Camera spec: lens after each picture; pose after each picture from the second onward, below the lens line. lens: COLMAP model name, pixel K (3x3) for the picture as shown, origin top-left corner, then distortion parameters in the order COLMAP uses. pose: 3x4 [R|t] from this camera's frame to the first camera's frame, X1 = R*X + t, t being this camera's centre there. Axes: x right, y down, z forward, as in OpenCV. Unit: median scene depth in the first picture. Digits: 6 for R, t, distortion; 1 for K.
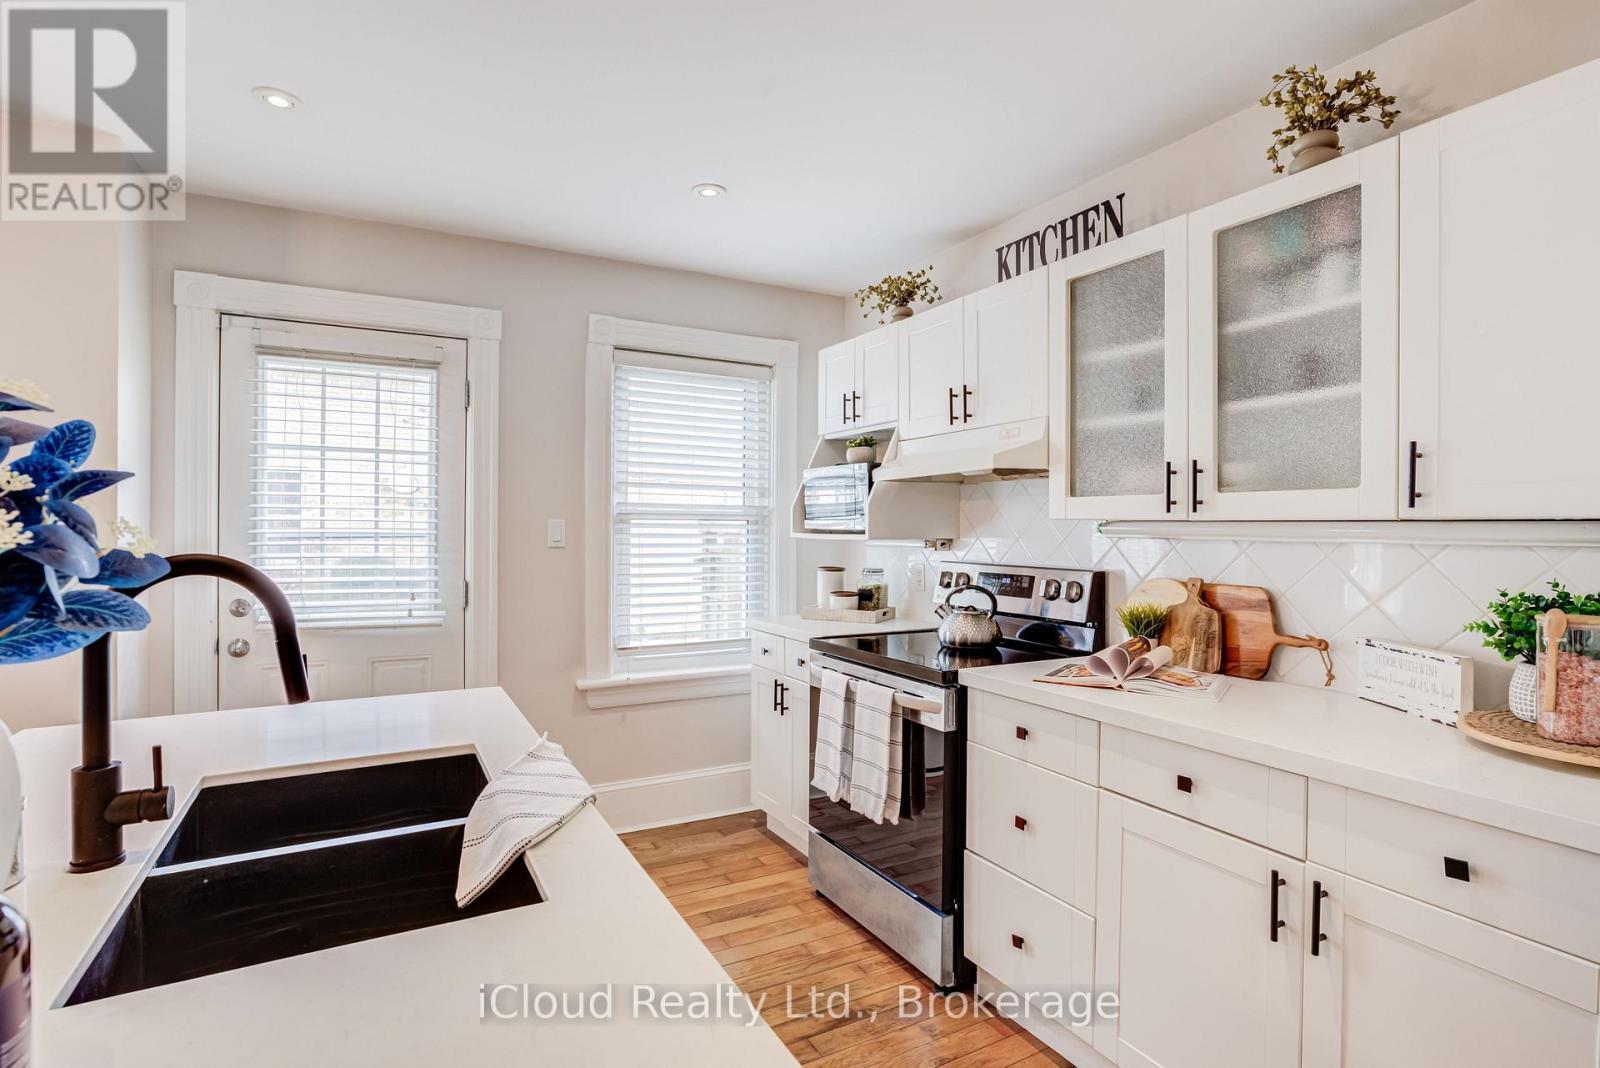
lens RADIAL K [[804.1, 0, 729.0], [0, 804.1, 530.2], [0, 0, 1]] dist [-0.024404, 0.001034]
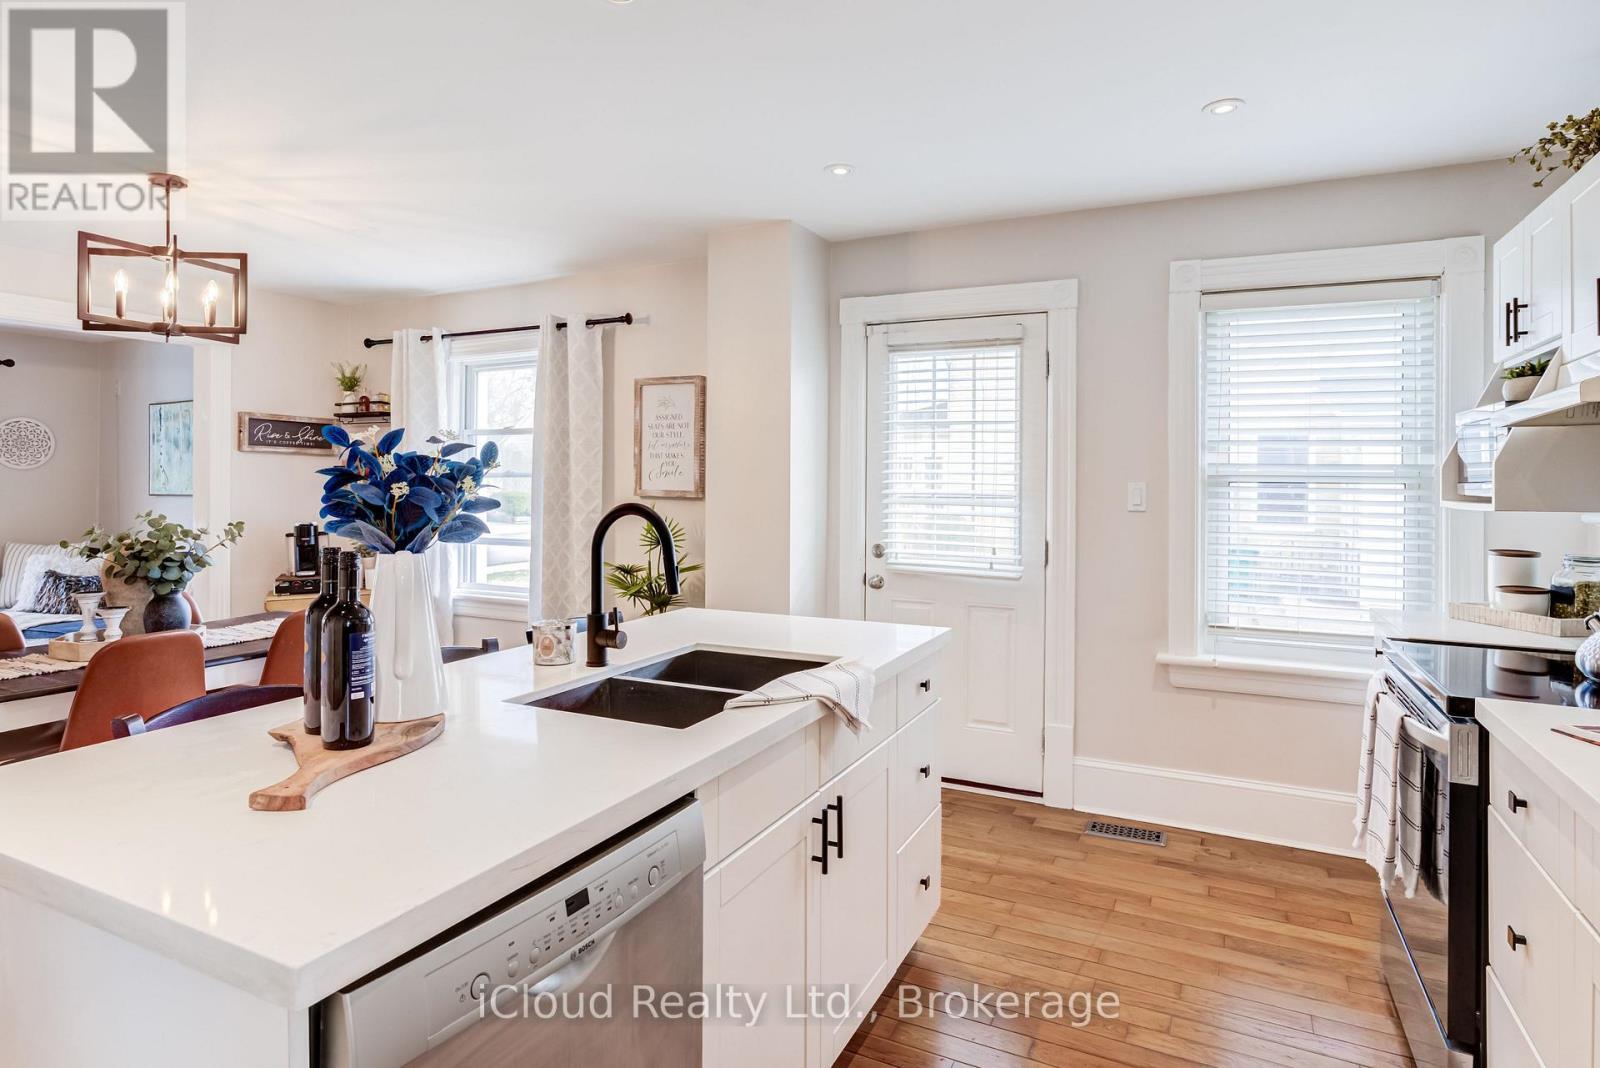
lens RADIAL K [[859.6, 0, 802.5], [0, 859.6, 492.5], [0, 0, 1]] dist [-0.013982, 0.000920]
pose [[0.591246, 0.009614, -0.806434, 0.403848], [-0.012582, 0.999917, 0.002696, 0.001006], [0.806393, 0.008553, 0.591318, 0.071781]]
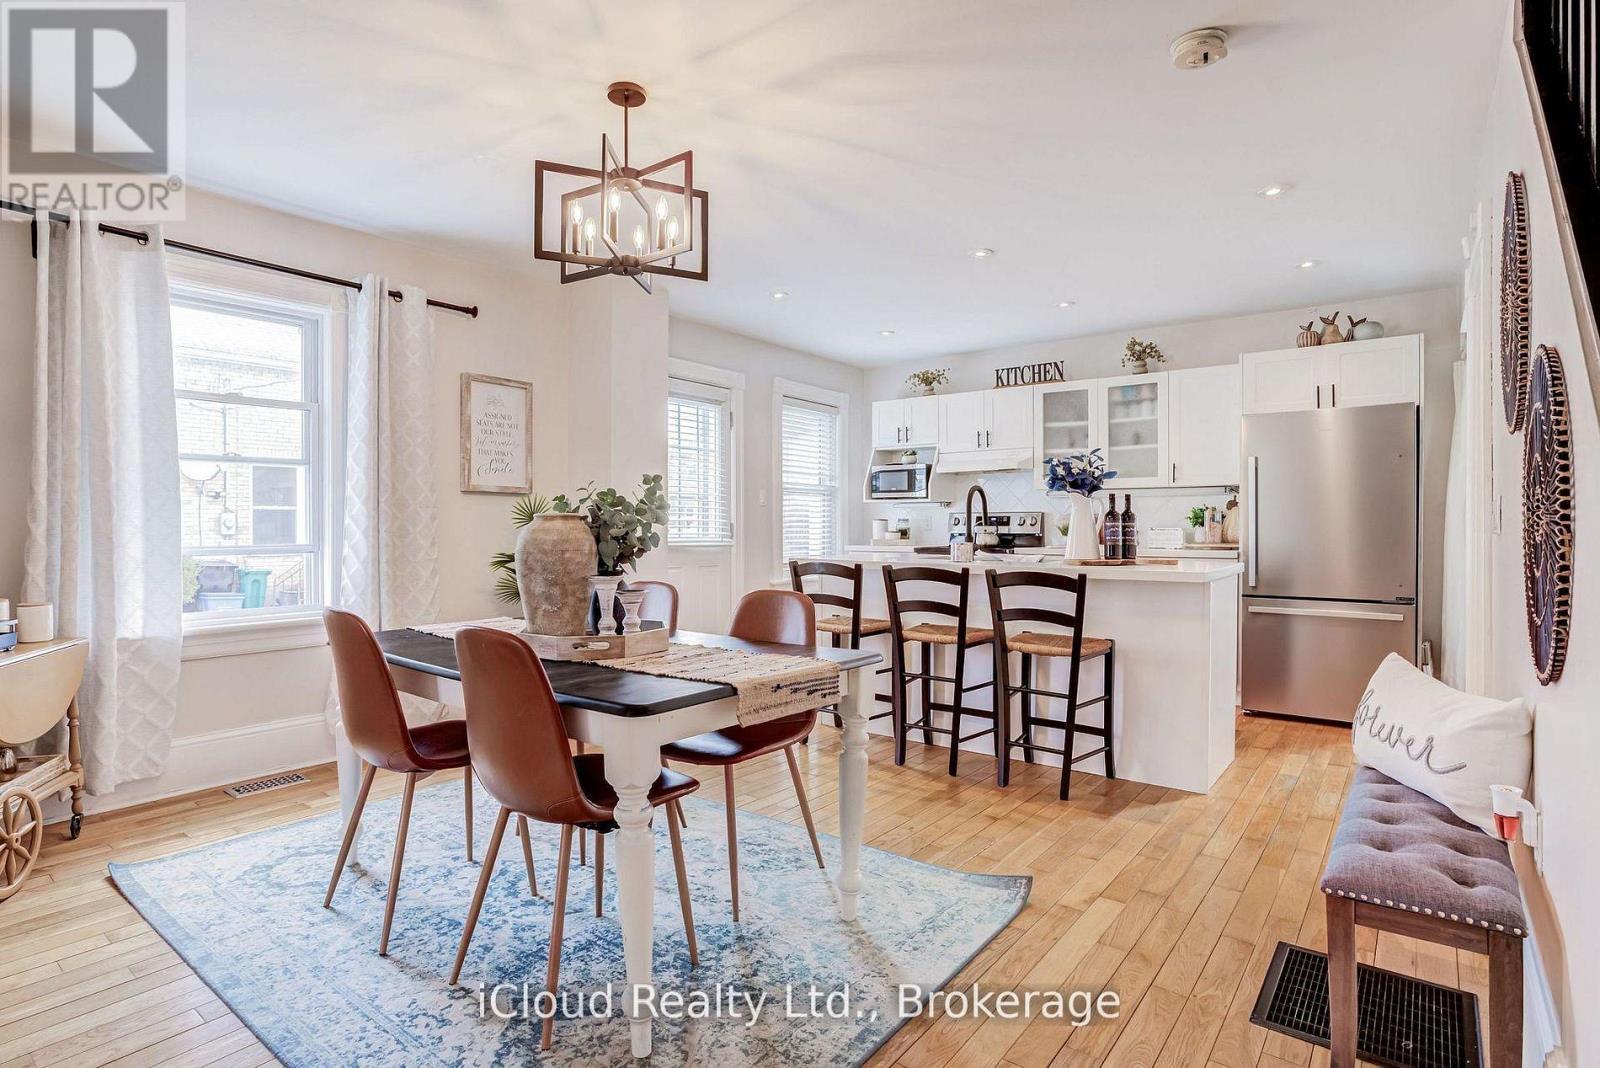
lens RADIAL K [[804.1, 0, 729.0], [0, 804.1, 530.2], [0, 0, 1]] dist [-0.024404, 0.001034]
pose [[0.932309, -0.001974, 0.361658, -1.003005], [0.000155, 0.999987, 0.005058, 0.072710], [-0.361663, -0.004660, 0.932297, -0.700779]]
